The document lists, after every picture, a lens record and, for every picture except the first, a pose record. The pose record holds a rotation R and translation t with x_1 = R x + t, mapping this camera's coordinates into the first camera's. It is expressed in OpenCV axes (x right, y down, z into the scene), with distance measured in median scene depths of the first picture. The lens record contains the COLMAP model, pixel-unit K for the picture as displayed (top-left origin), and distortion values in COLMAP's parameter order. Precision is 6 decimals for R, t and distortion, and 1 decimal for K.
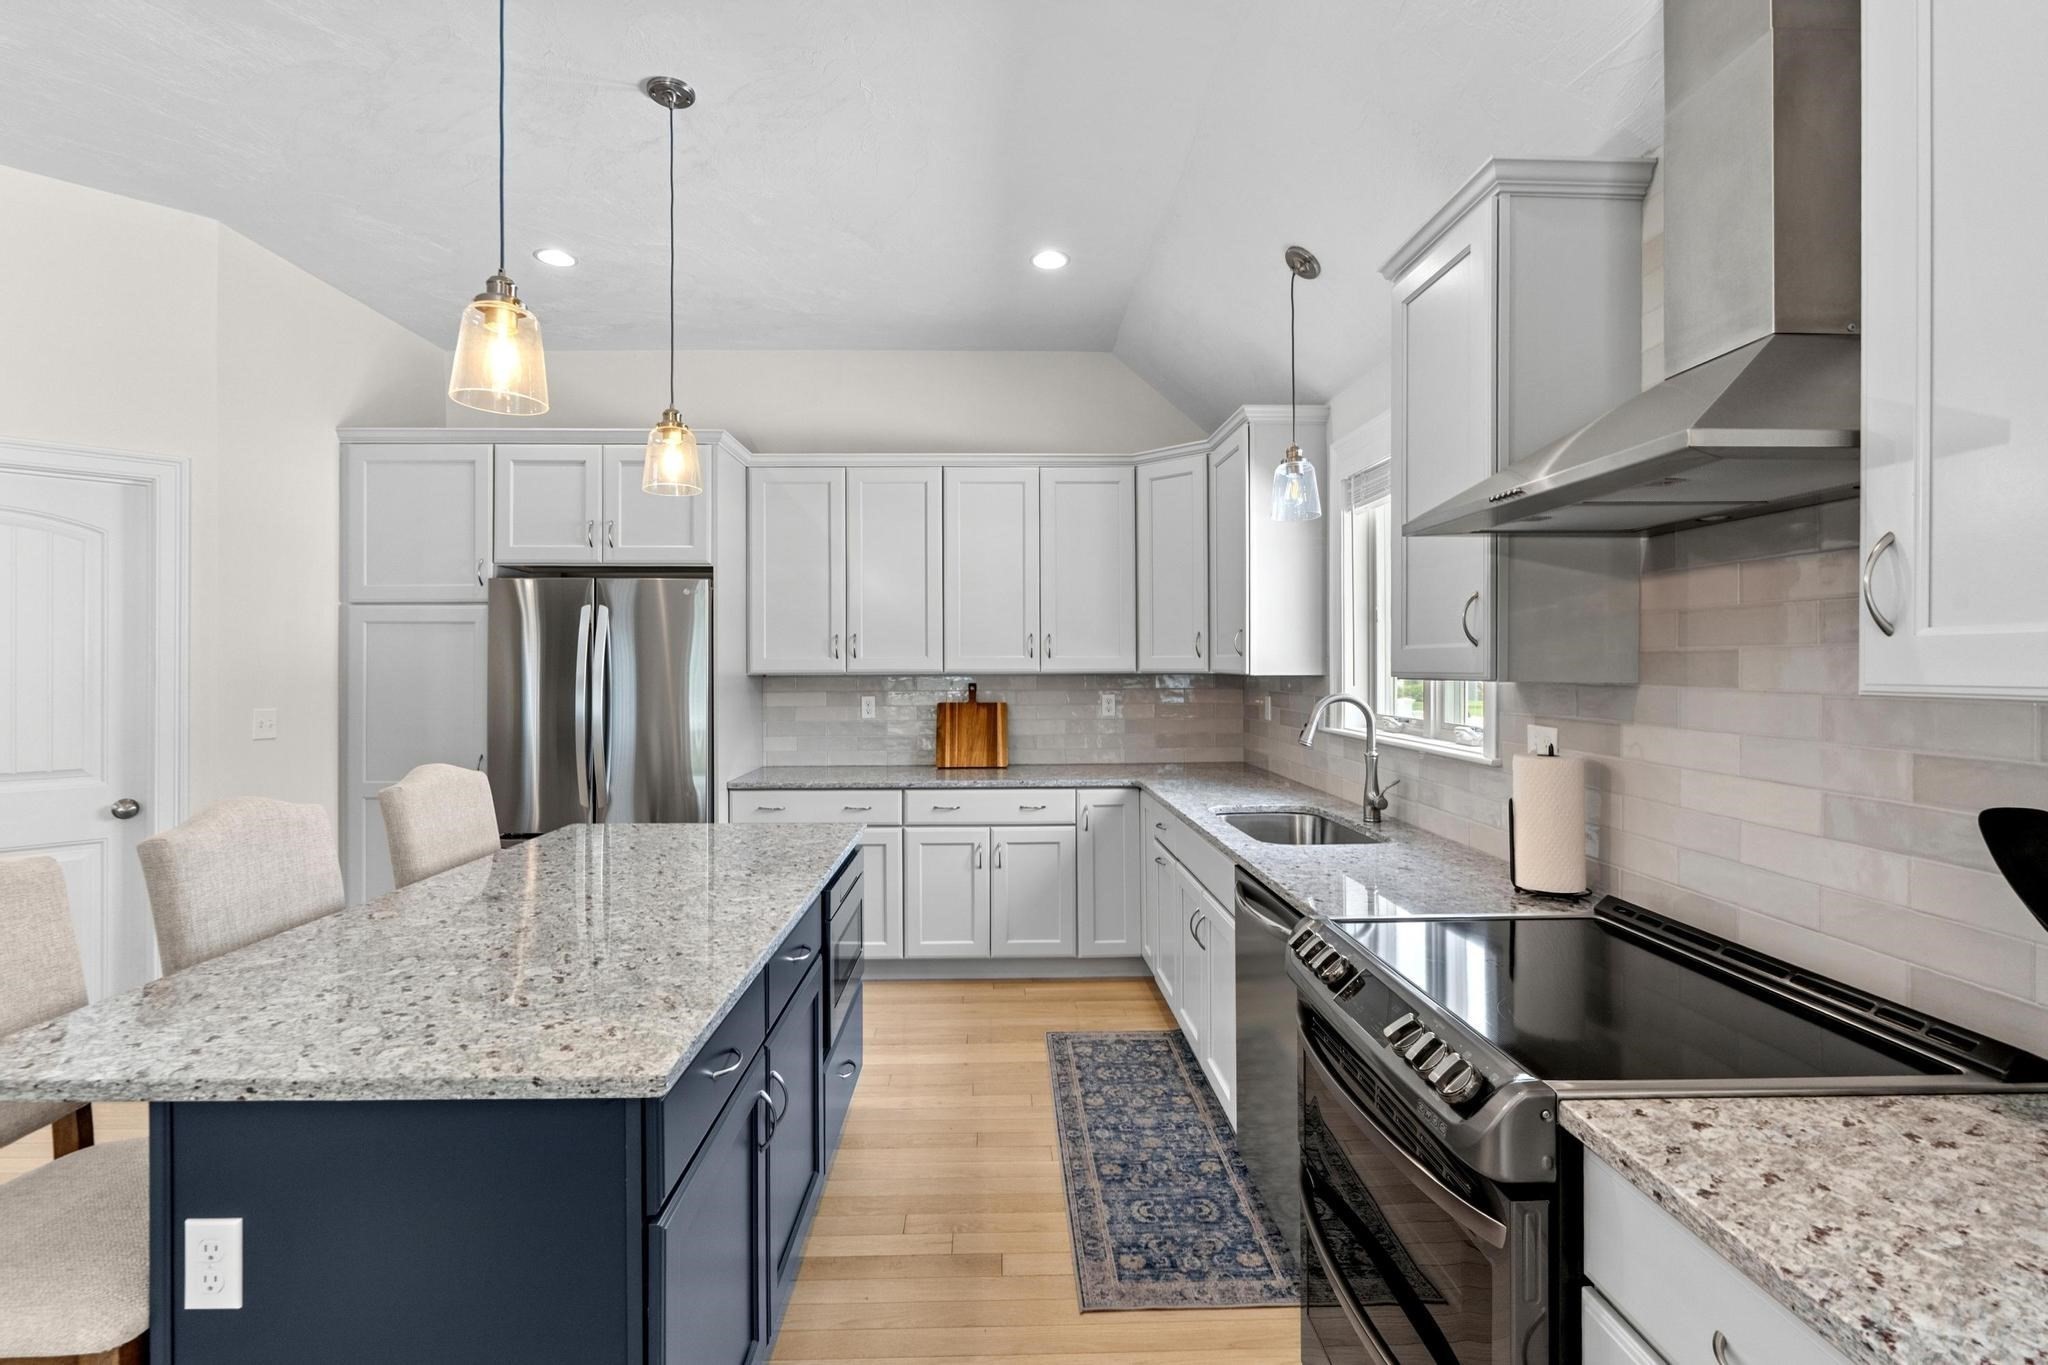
lens RADIAL K [[927.9, 0, 1013.3], [0, 927.9, 666.7], [0, 0, 1]] dist [-0.013353, 0.003969]
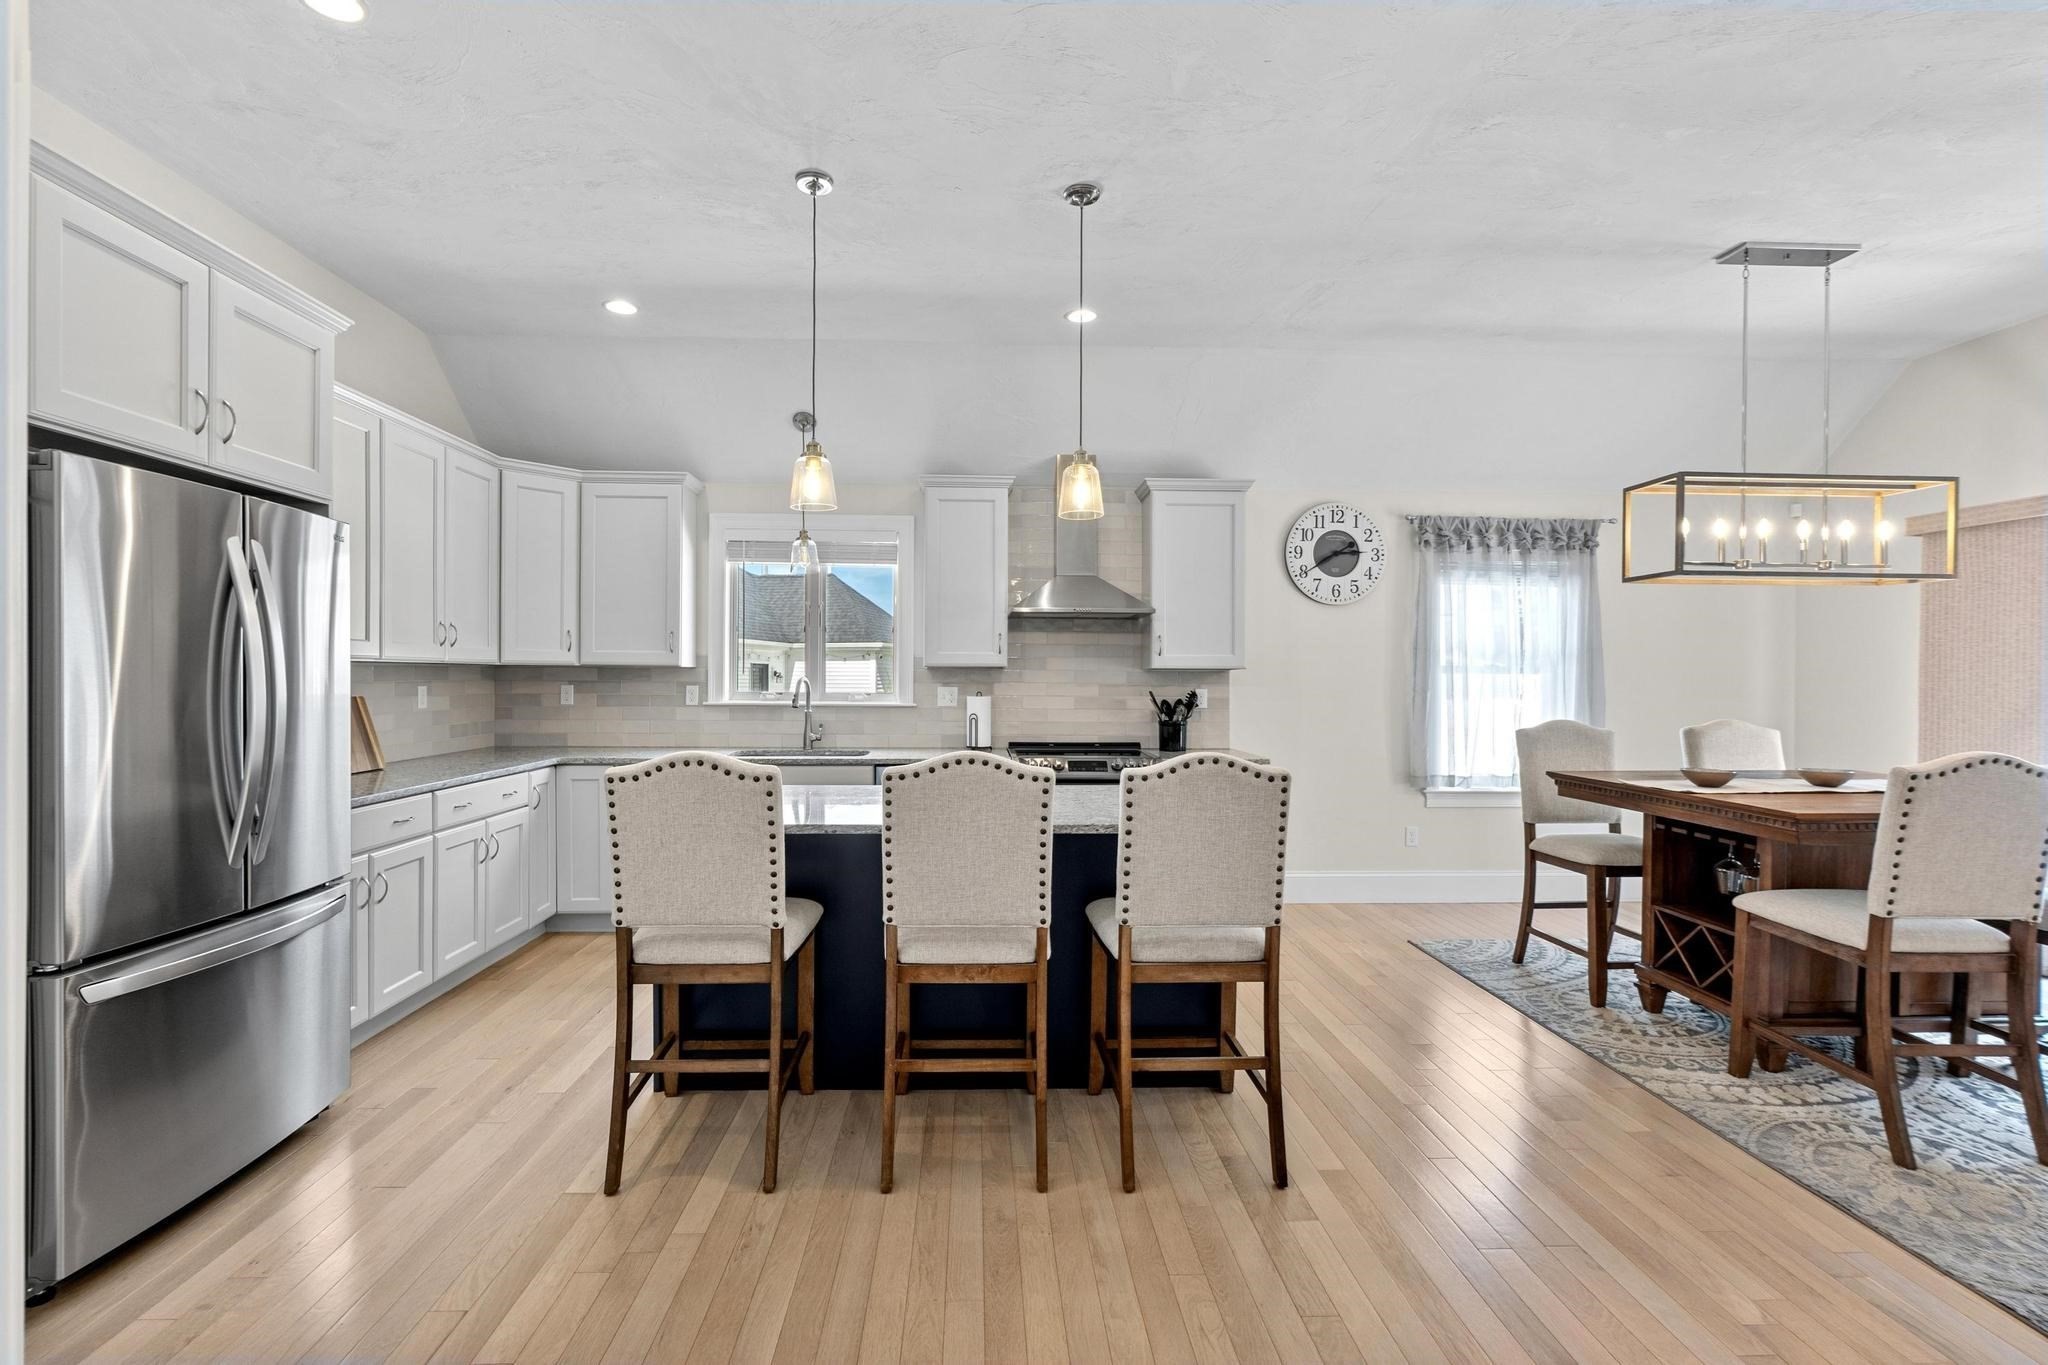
lens RADIAL K [[927.9, 0, 996.8], [0, 927.9, 678.1], [0, 0, 1]] dist [-0.013353, 0.003969]
pose [[-0.009477, 0.001569, 0.999954, -1.682888], [-0.004559, 0.999988, -0.001613, 0.039935], [-0.999945, -0.004574, -0.009470, 0.796672]]
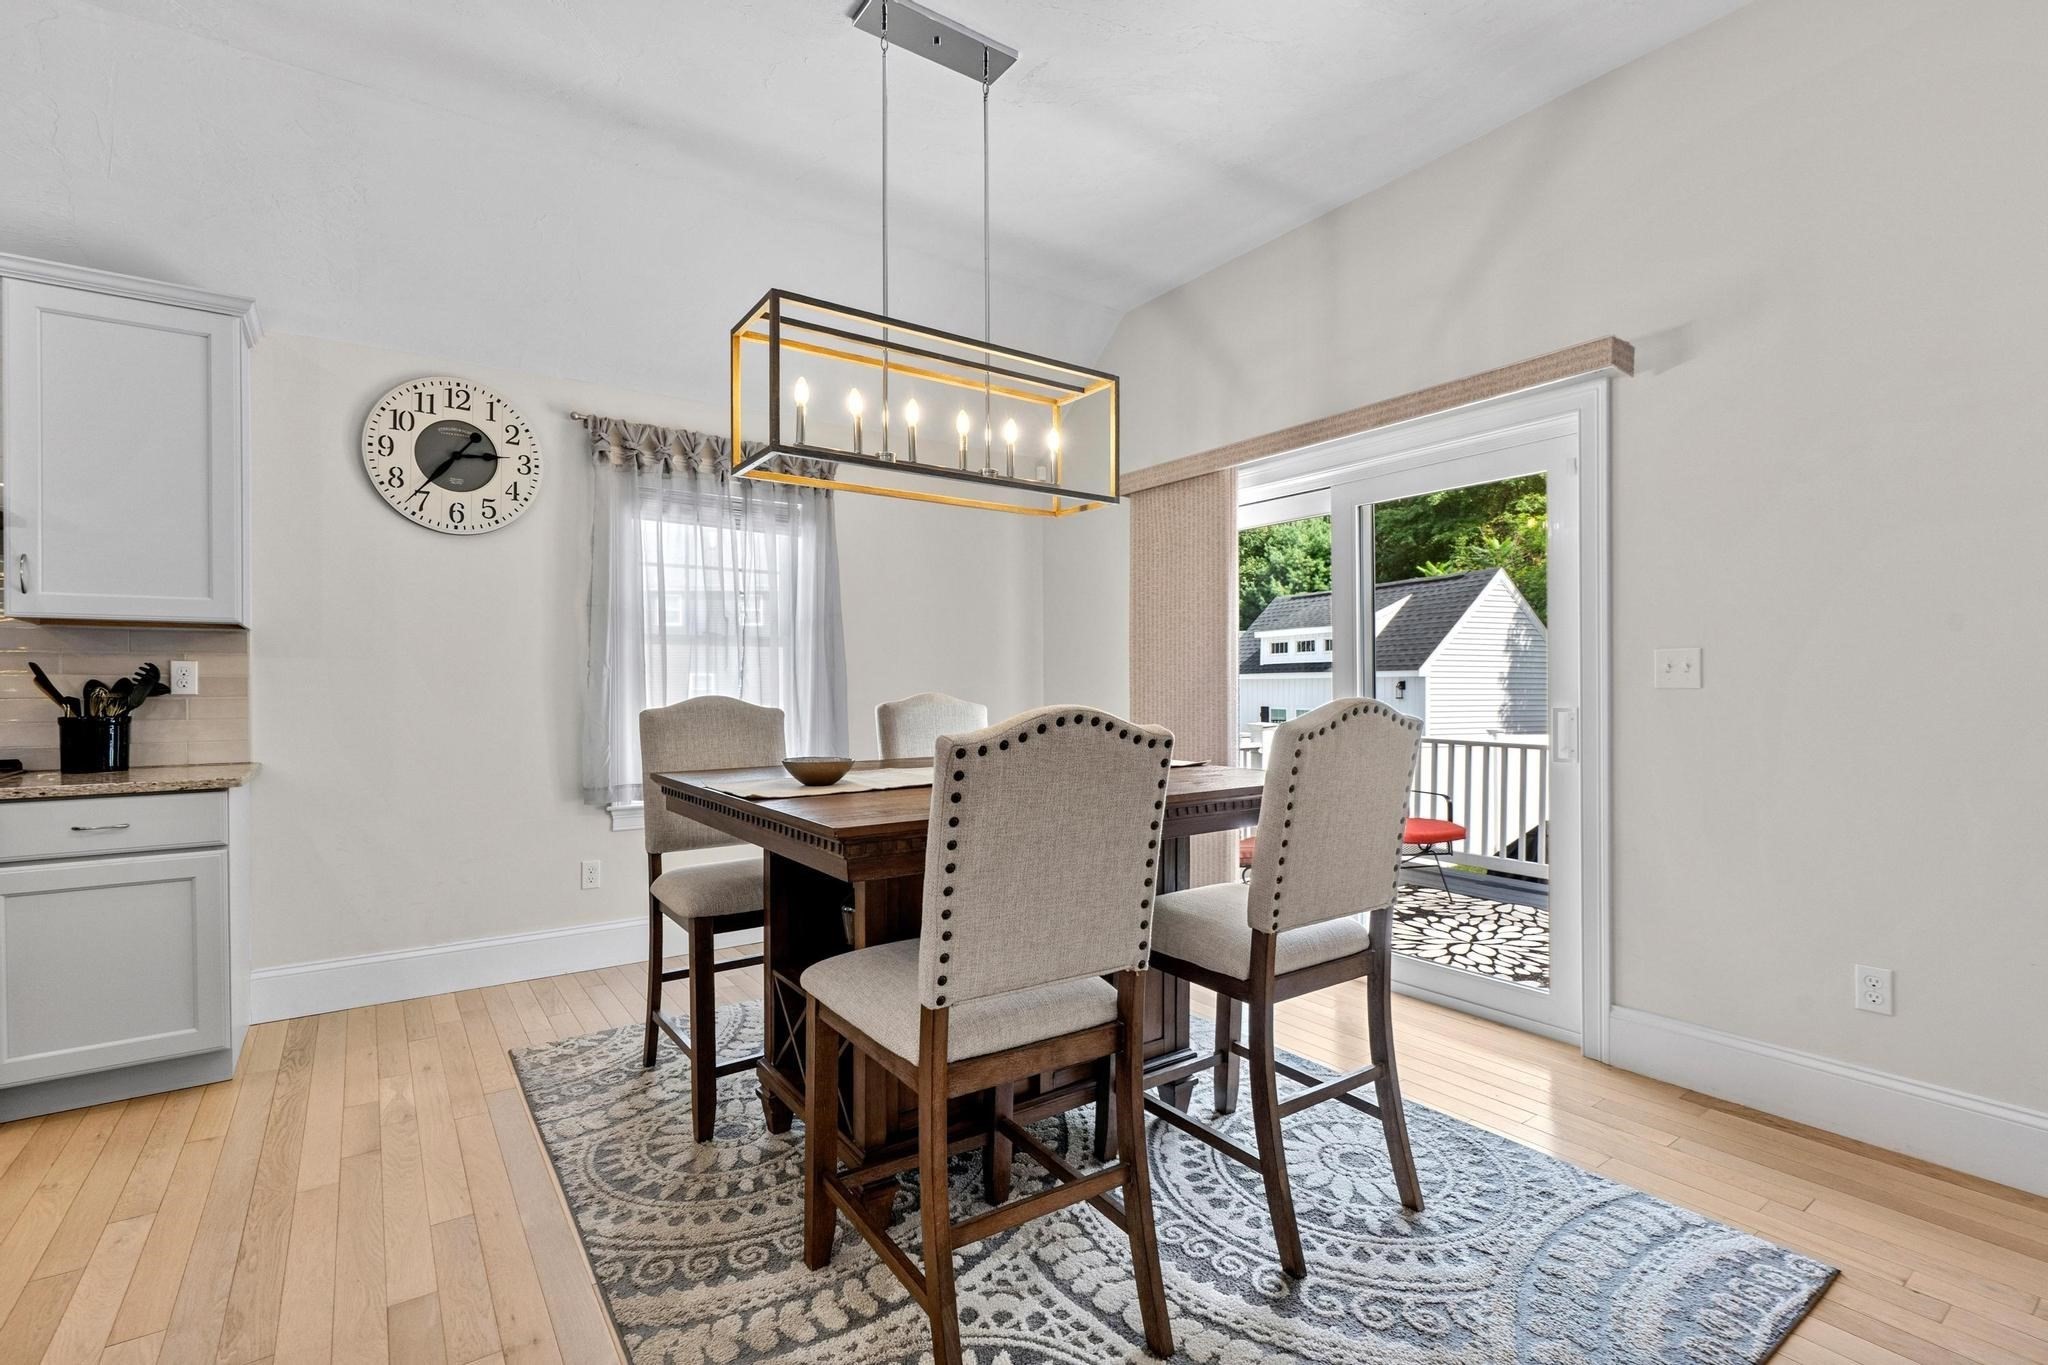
lens RADIAL K [[927.9, 0, 1008.8], [0, 927.9, 691.1], [0, 0, 1]] dist [-0.013353, 0.003969]
pose [[-0.559105, 0.001722, 0.829095, -1.152463], [0.006980, 0.999972, 0.002630, 0.104857], [-0.829068, 0.007257, -0.559101, 0.057020]]
